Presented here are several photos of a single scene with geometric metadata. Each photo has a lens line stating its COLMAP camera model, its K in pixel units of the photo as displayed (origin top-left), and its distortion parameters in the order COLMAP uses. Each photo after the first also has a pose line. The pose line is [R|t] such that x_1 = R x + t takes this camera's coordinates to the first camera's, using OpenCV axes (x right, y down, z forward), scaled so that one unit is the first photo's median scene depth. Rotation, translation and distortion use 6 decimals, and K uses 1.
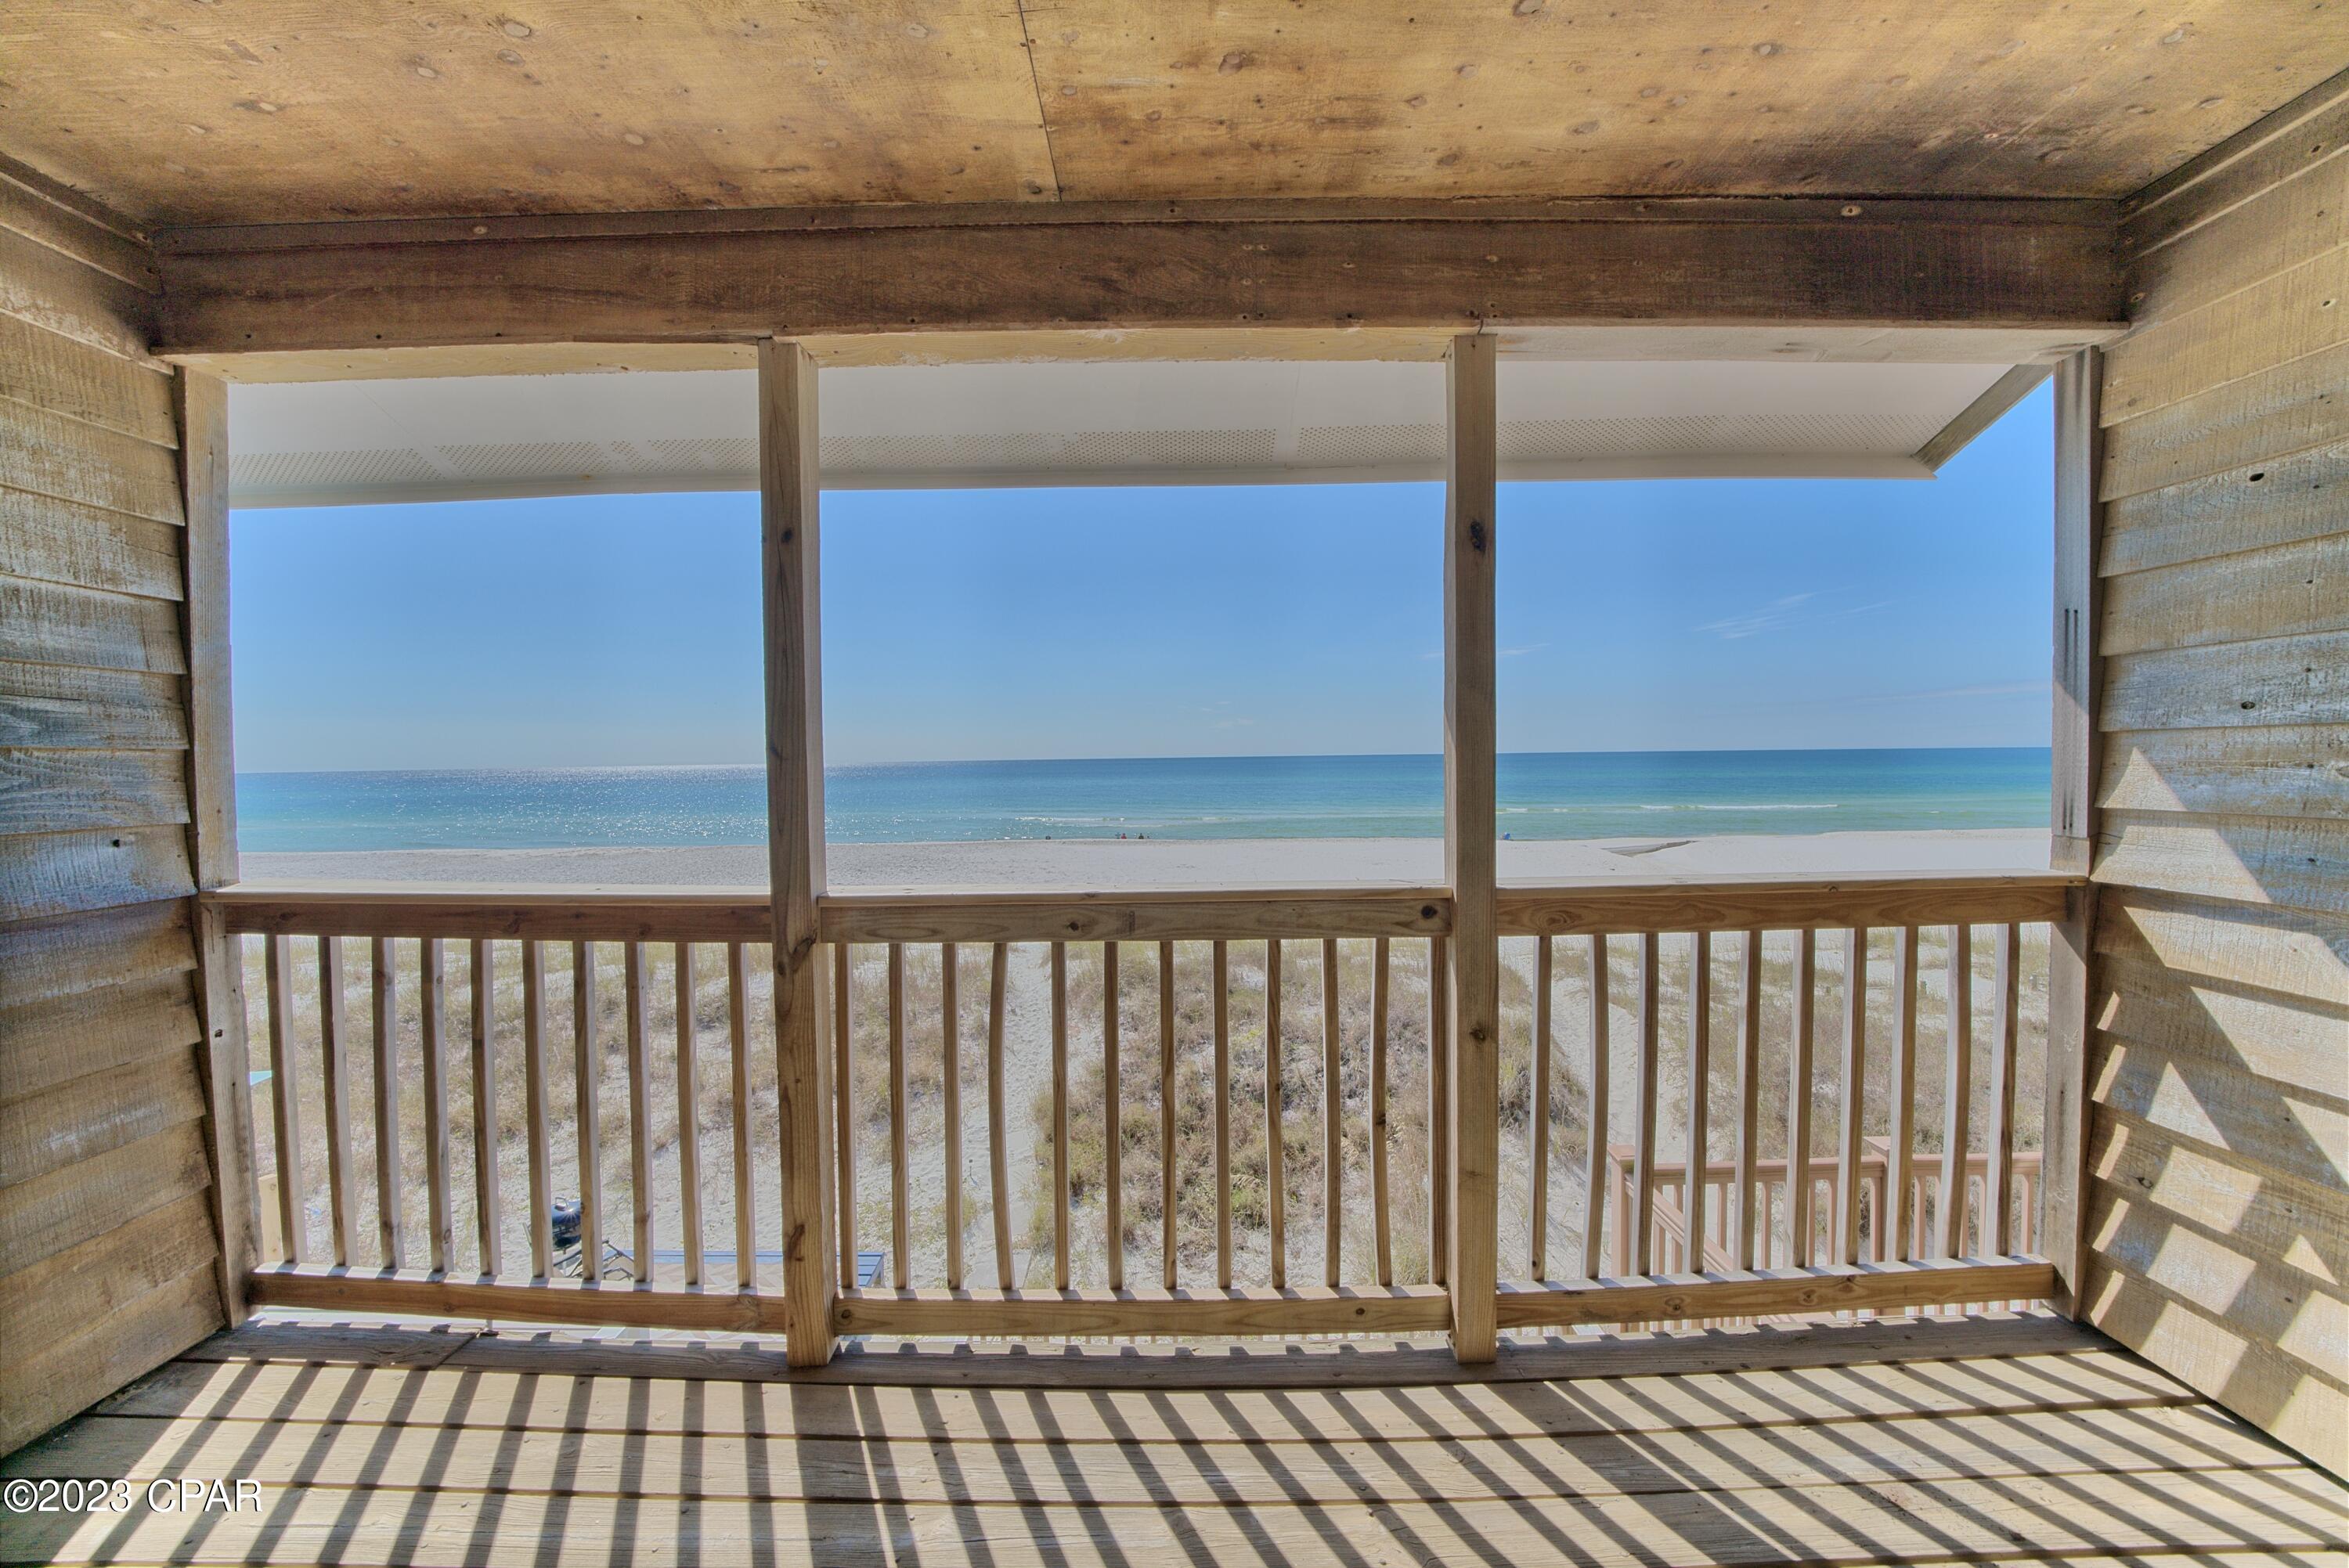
lens RADIAL K [[805.3, 0, 1172.2], [0, 805.3, 778.2], [0, 0, 1]] dist [-0.022592, 0.002231]
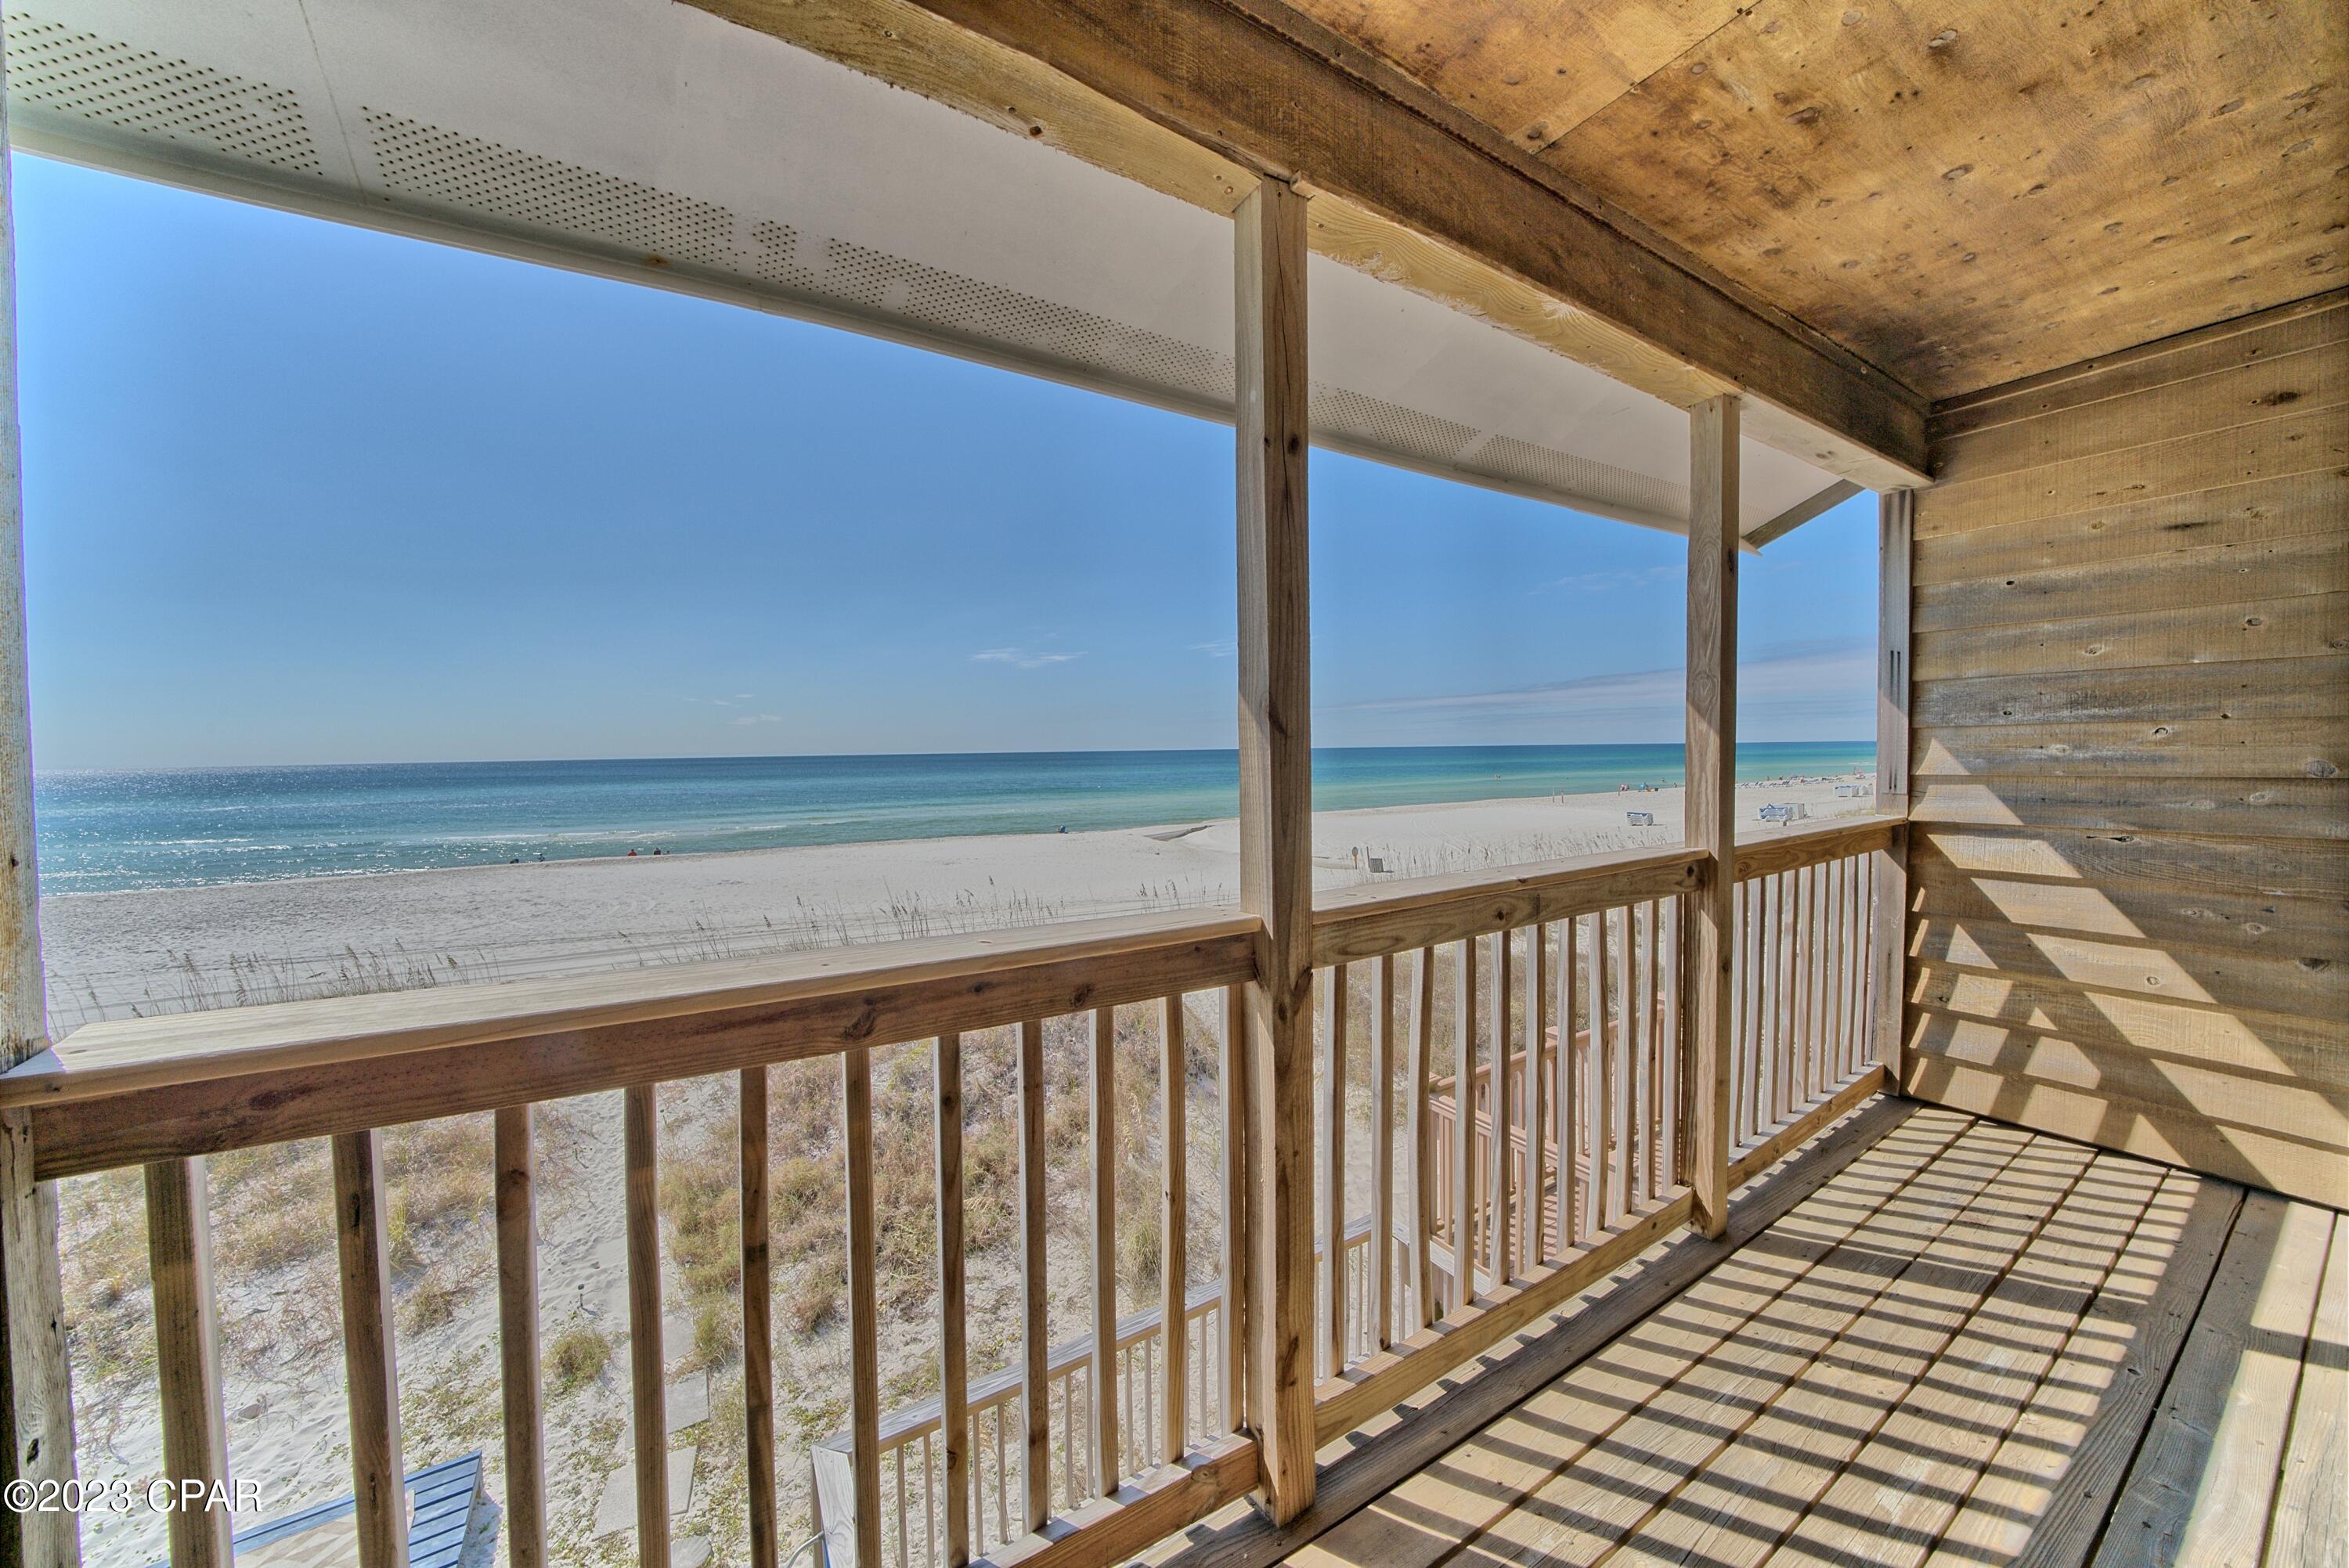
lens RADIAL K [[805.3, 0, 1181.7], [0, 805.3, 778.1], [0, 0, 1]] dist [-0.022592, 0.002231]
pose [[0.850982, -0.017722, 0.524896, -1.002234], [0.017199, 0.999835, 0.005875, 0.009261], [-0.524913, 0.004028, 0.851146, 0.412541]]
